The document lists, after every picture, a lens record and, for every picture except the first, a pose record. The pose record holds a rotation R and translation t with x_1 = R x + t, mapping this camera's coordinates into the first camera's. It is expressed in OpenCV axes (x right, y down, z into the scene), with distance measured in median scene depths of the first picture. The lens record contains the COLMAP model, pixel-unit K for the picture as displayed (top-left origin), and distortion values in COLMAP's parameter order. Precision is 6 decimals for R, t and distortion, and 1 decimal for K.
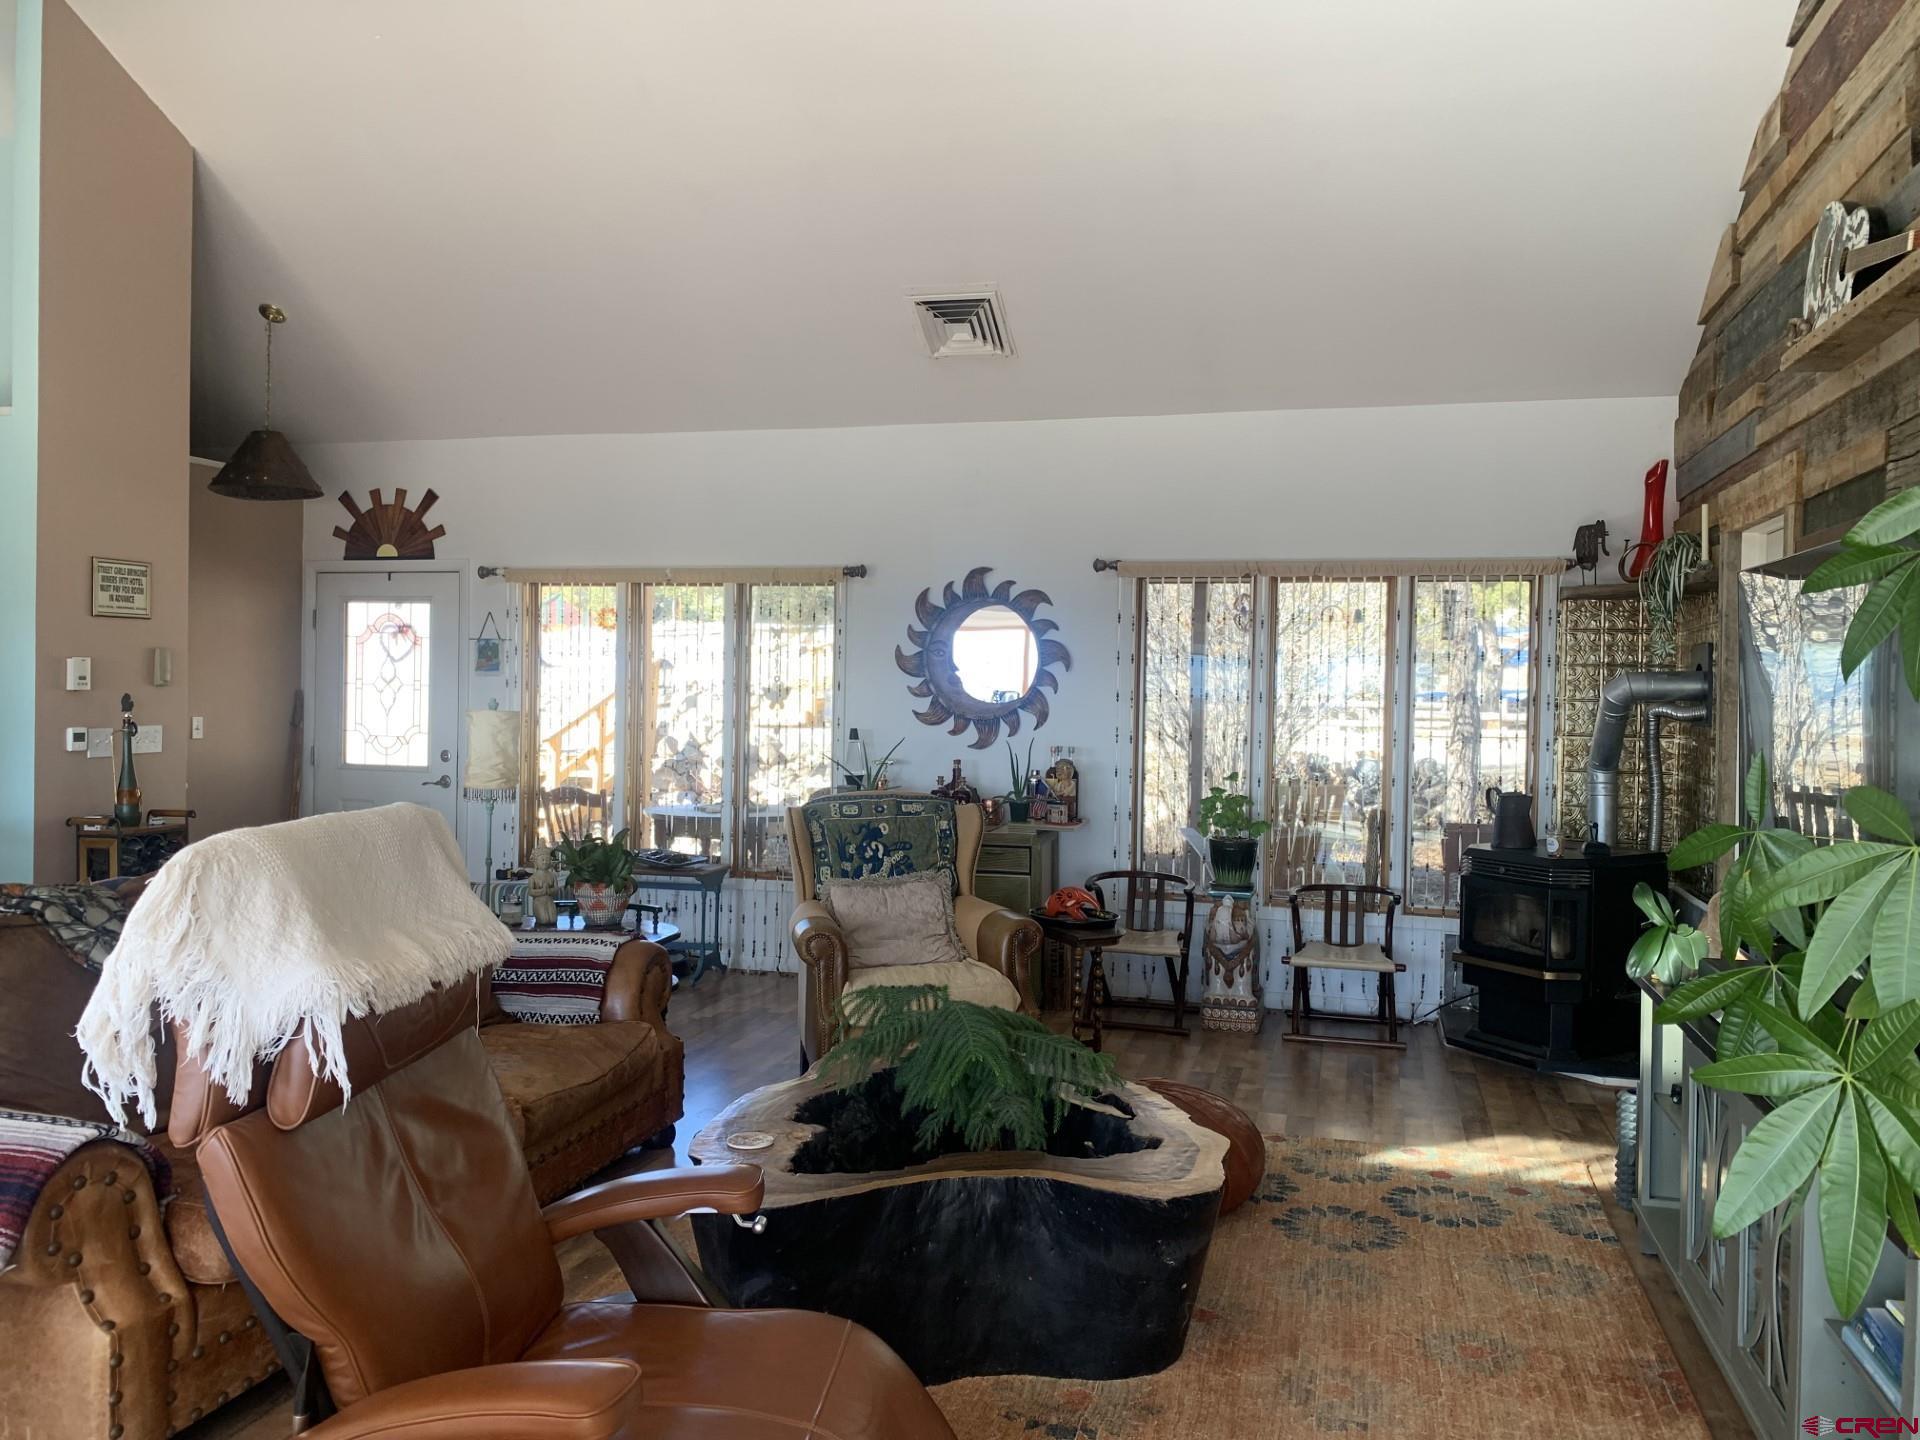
lens RADIAL K [[1488.1, 0, 966.5], [0, 1488.1, 715.8], [0, 0, 1]] dist [0.071212, 0.006005]
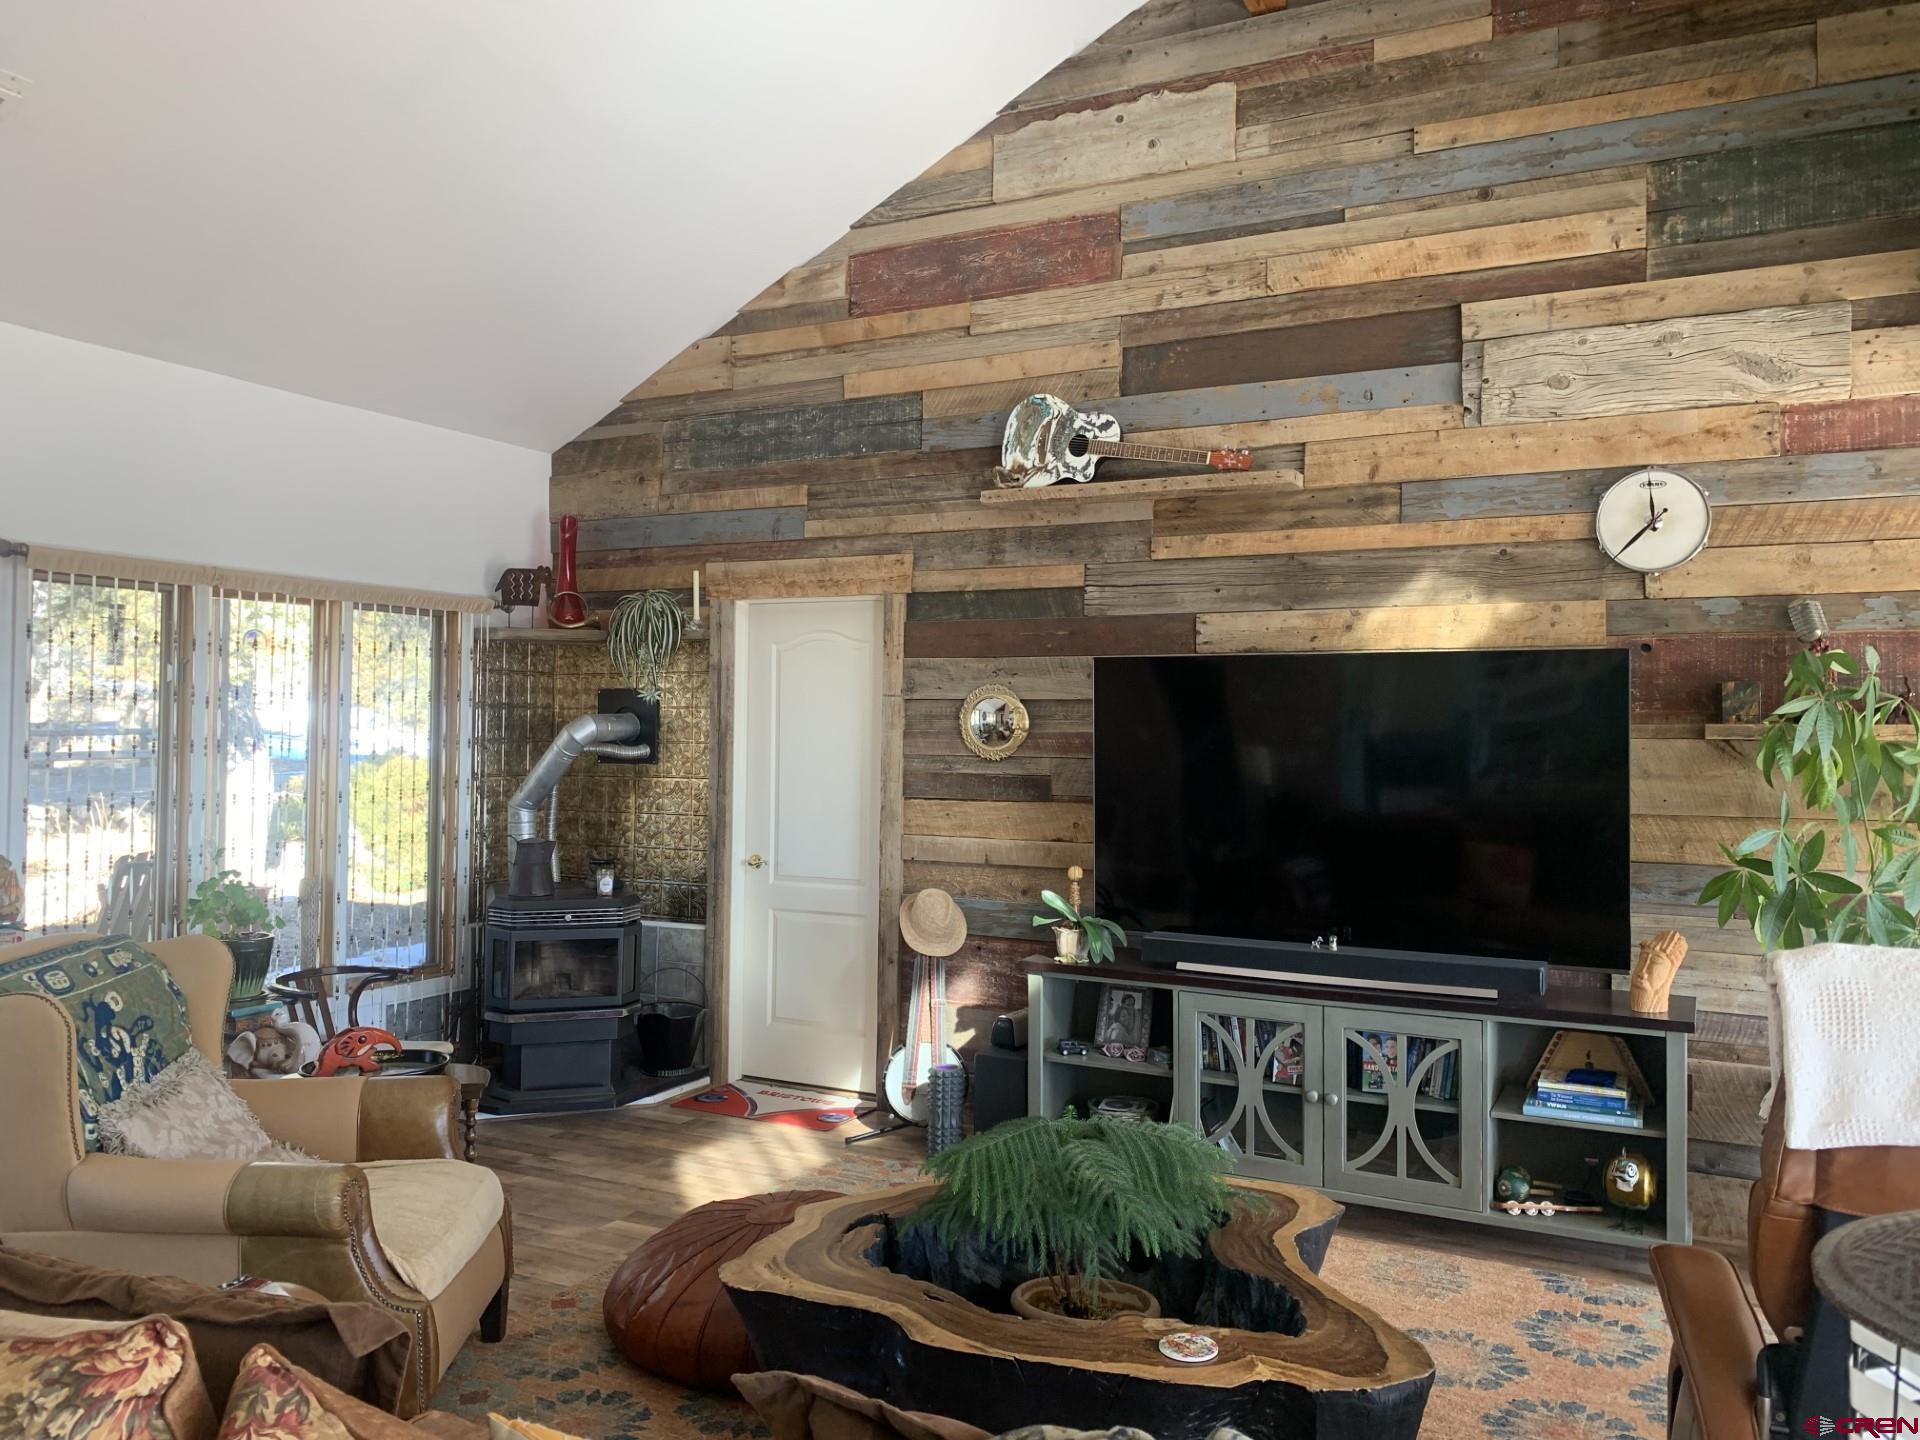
lens RADIAL K [[1488.1, 0, 963.7], [0, 1488.1, 719.5], [0, 0, 1]] dist [0.071212, 0.006005]
pose [[0.223605, -0.015608, 0.974555, -0.563488], [0.008129, 0.999867, 0.014149, -0.041201], [-0.974646, 0.004758, 0.223702, 0.541817]]
